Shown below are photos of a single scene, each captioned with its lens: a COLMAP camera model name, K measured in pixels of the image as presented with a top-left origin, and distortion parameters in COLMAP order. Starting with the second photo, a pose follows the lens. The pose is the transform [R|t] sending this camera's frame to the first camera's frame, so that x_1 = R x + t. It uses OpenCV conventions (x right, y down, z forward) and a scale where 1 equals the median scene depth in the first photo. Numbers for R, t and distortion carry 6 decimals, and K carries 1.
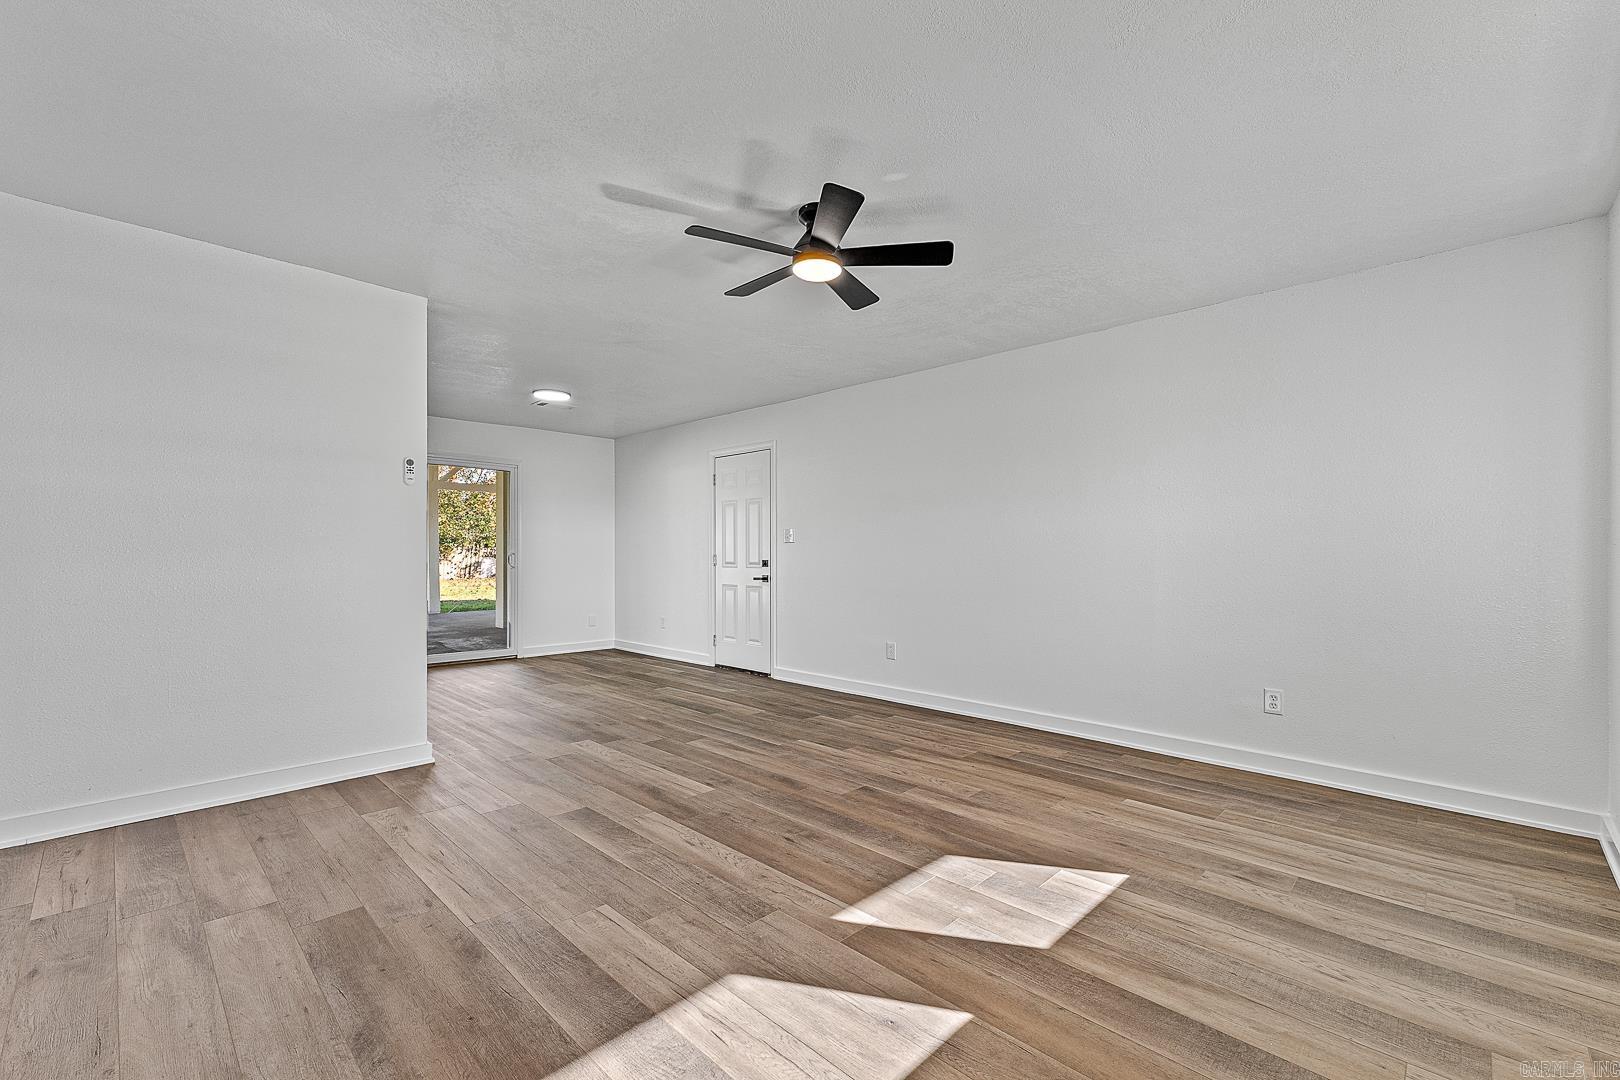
lens RADIAL K [[687.2, 0, 816.9], [0, 687.2, 549.4], [0, 0, 1]] dist [0.001793, 0.000840]
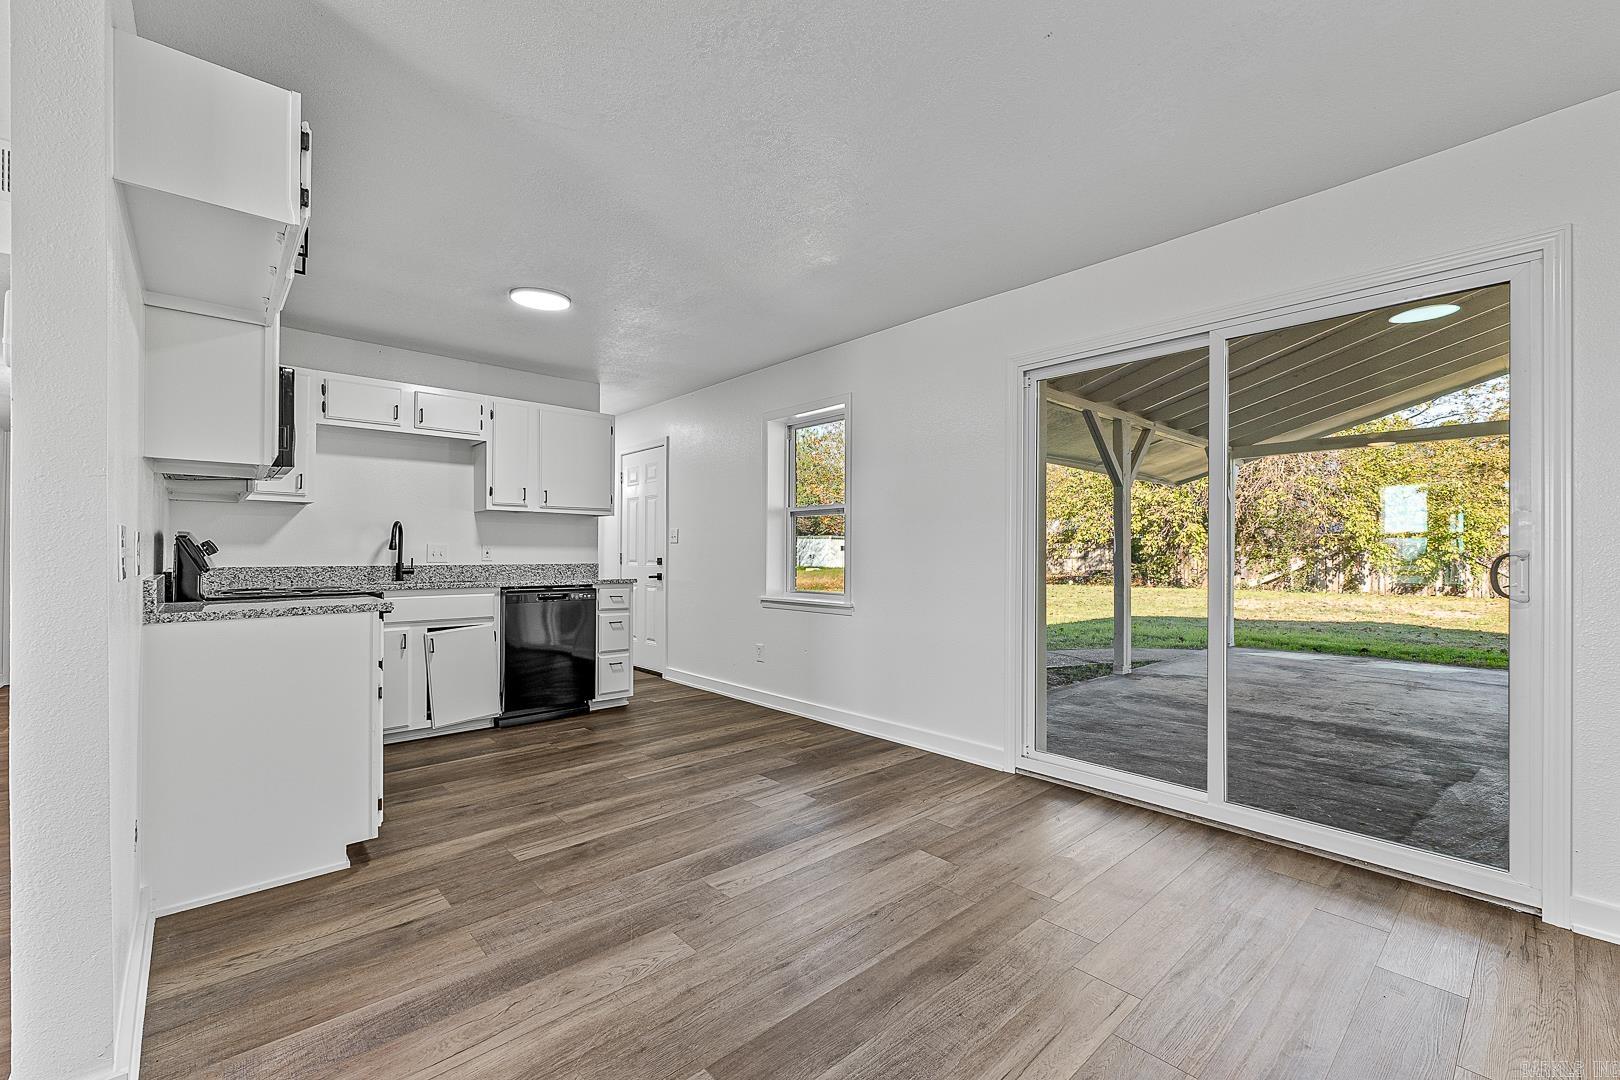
lens RADIAL K [[687.2, 0, 809.5], [0, 687.2, 542.5], [0, 0, 1]] dist [0.001793, 0.000840]
pose [[-0.066639, -0.021093, -0.997554, -0.271299], [0.004038, 0.999763, -0.021410, 0.012278], [0.997769, -0.005455, -0.066538, 1.552867]]
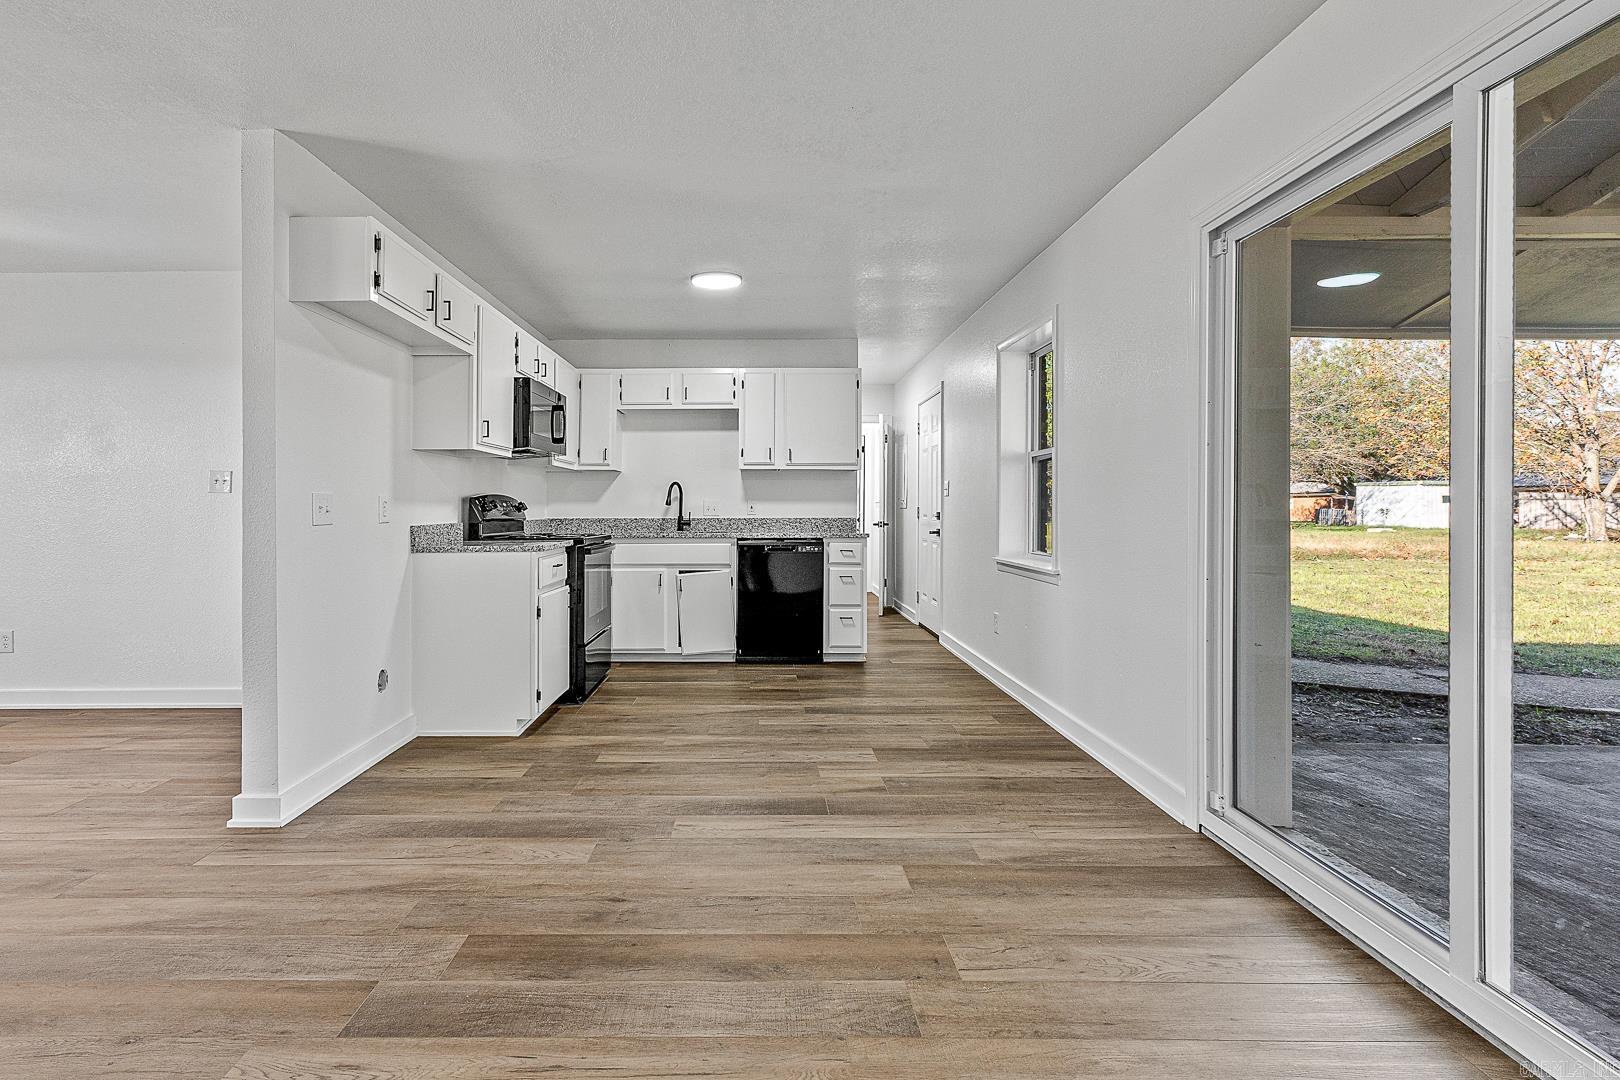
lens RADIAL K [[711.8, 0, 752.1], [0, 711.8, 491.9], [0, 0, 1]] dist [0.000593, 0.001389]
pose [[-0.718387, -0.019342, -0.695375, -0.486967], [0.002570, 0.999533, -0.030457, 0.014152], [0.695639, -0.023667, -0.718001, 2.001393]]
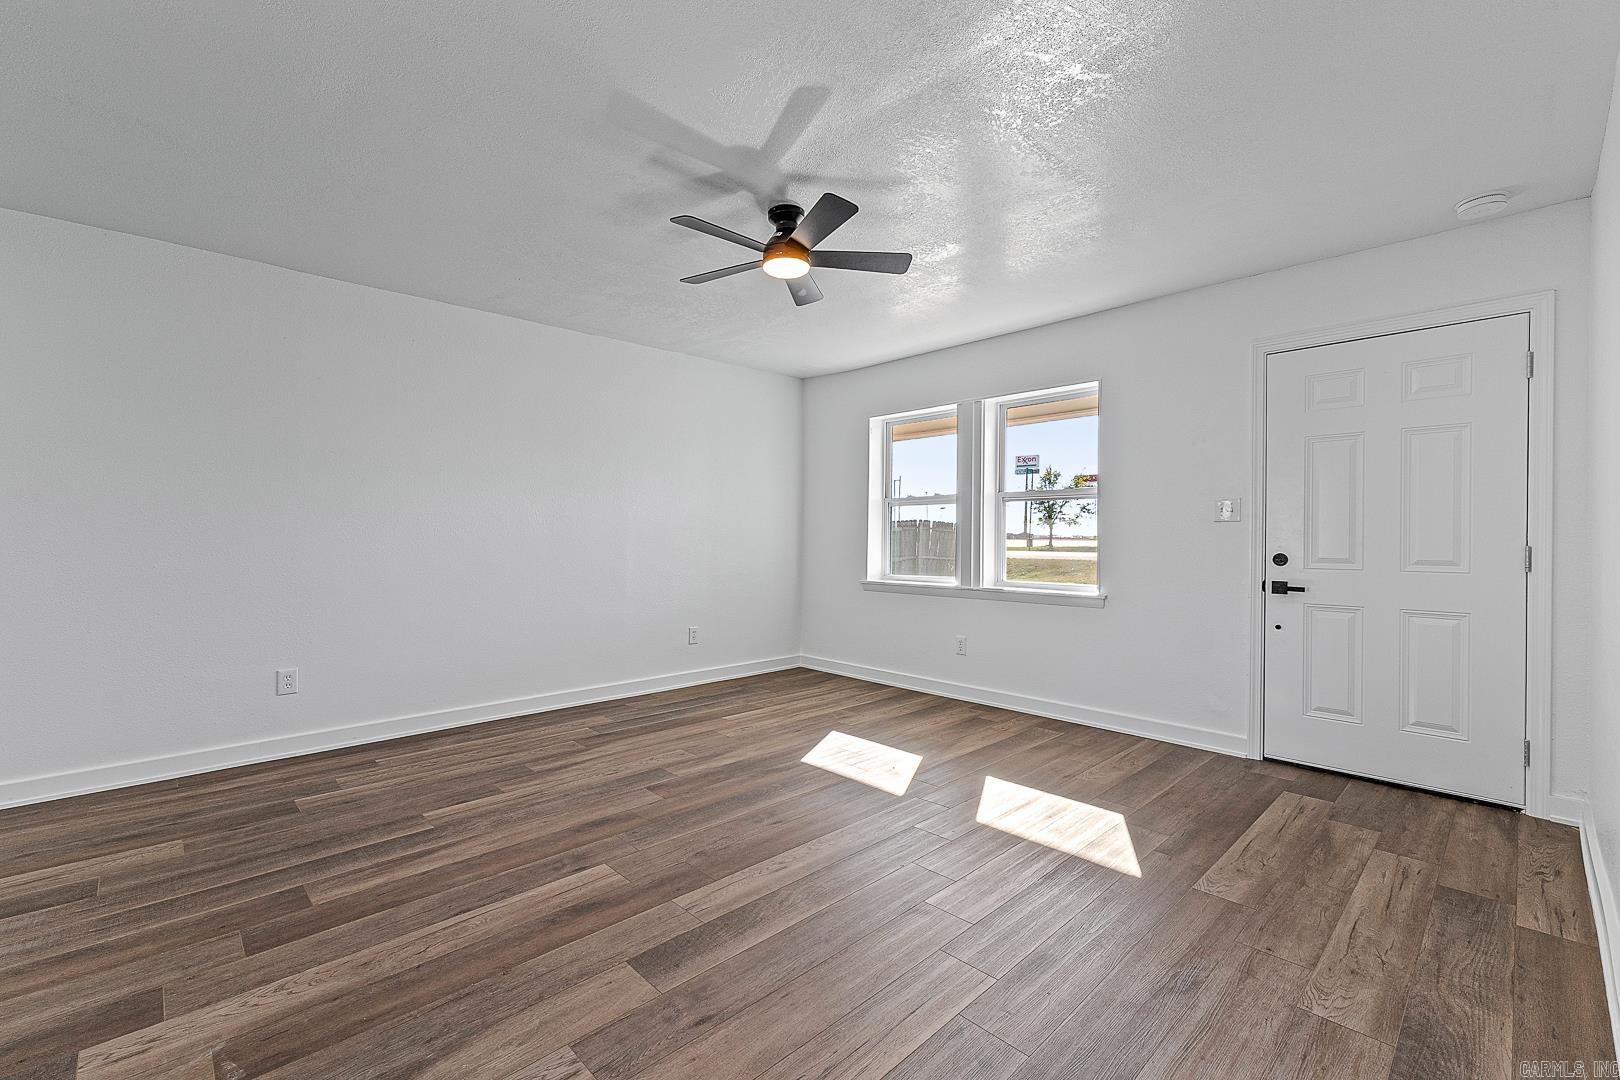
lens RADIAL K [[687.2, 0, 809.8], [0, 687.2, 542.8], [0, 0, 1]] dist [0.001793, 0.000840]
pose [[0.038624, -0.015718, 0.999130, -0.839210], [-0.009475, 0.999826, 0.016095, -0.002343], [-0.999209, -0.010088, 0.038468, 0.744259]]
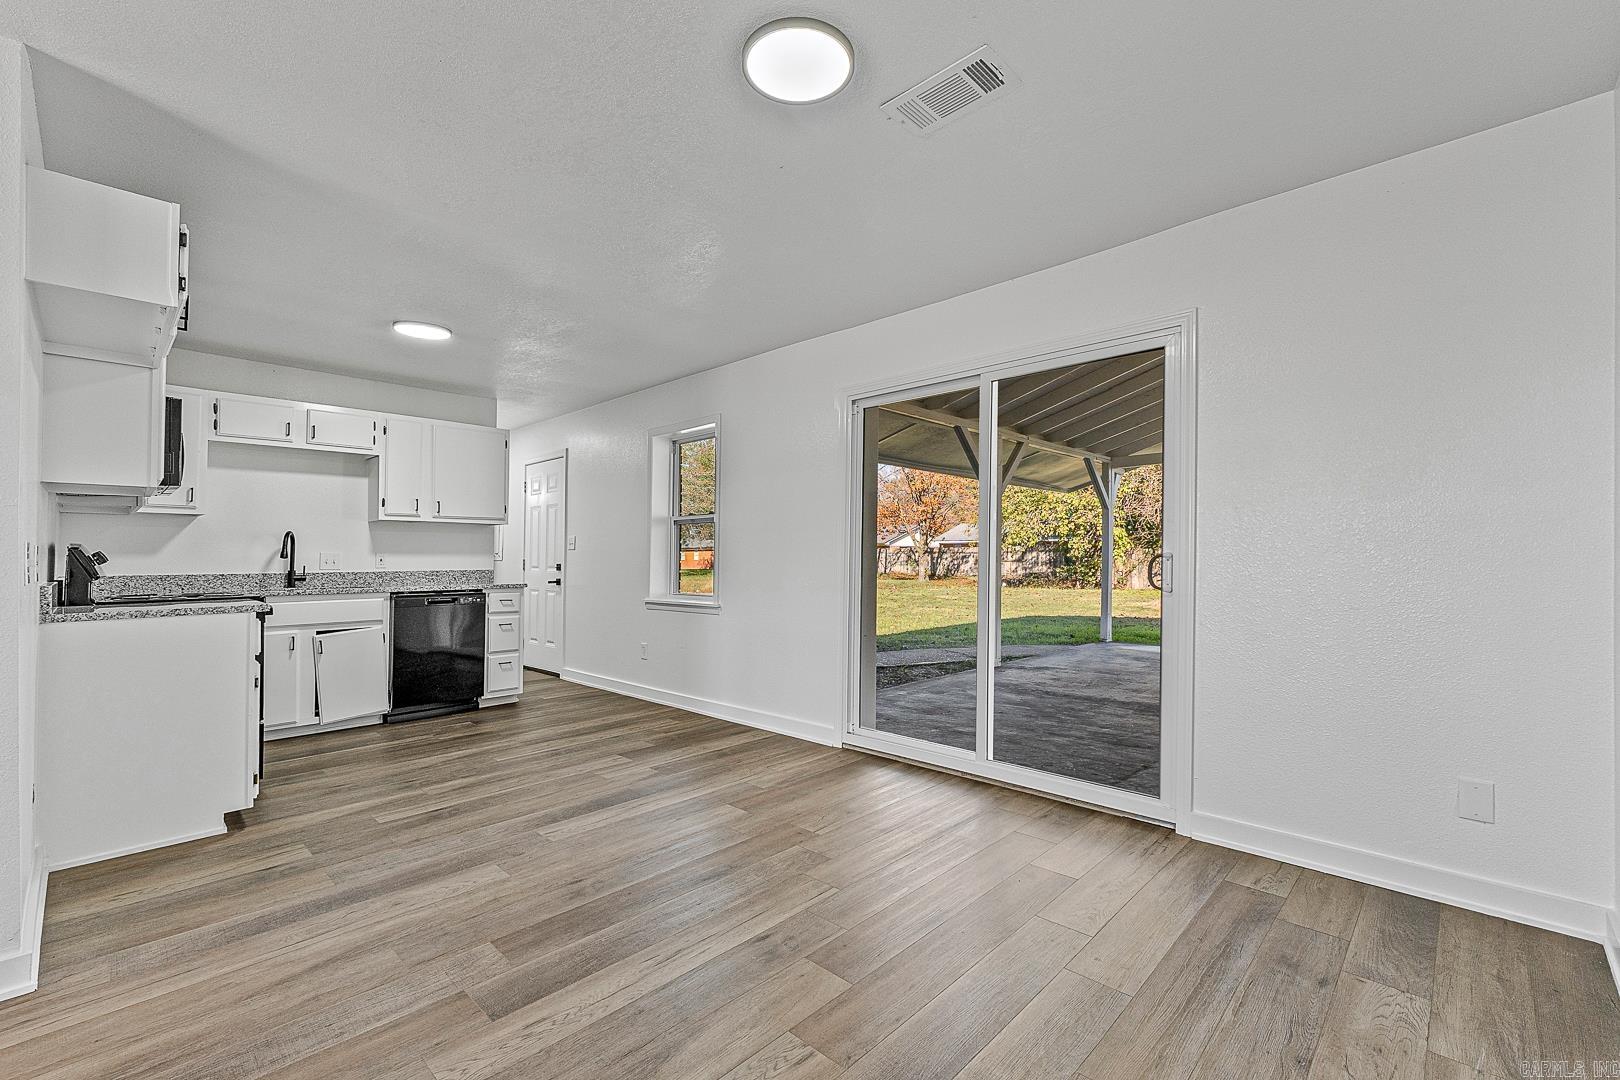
lens RADIAL K [[687.2, 0, 798.6], [0, 687.2, 533.9], [0, 0, 1]] dist [0.001793, 0.000840]
pose [[0.003033, -0.040355, -0.999181, -0.114509], [0.011683, 0.999119, -0.040317, 0.014353], [0.999927, -0.011551, 0.003502, 1.716926]]
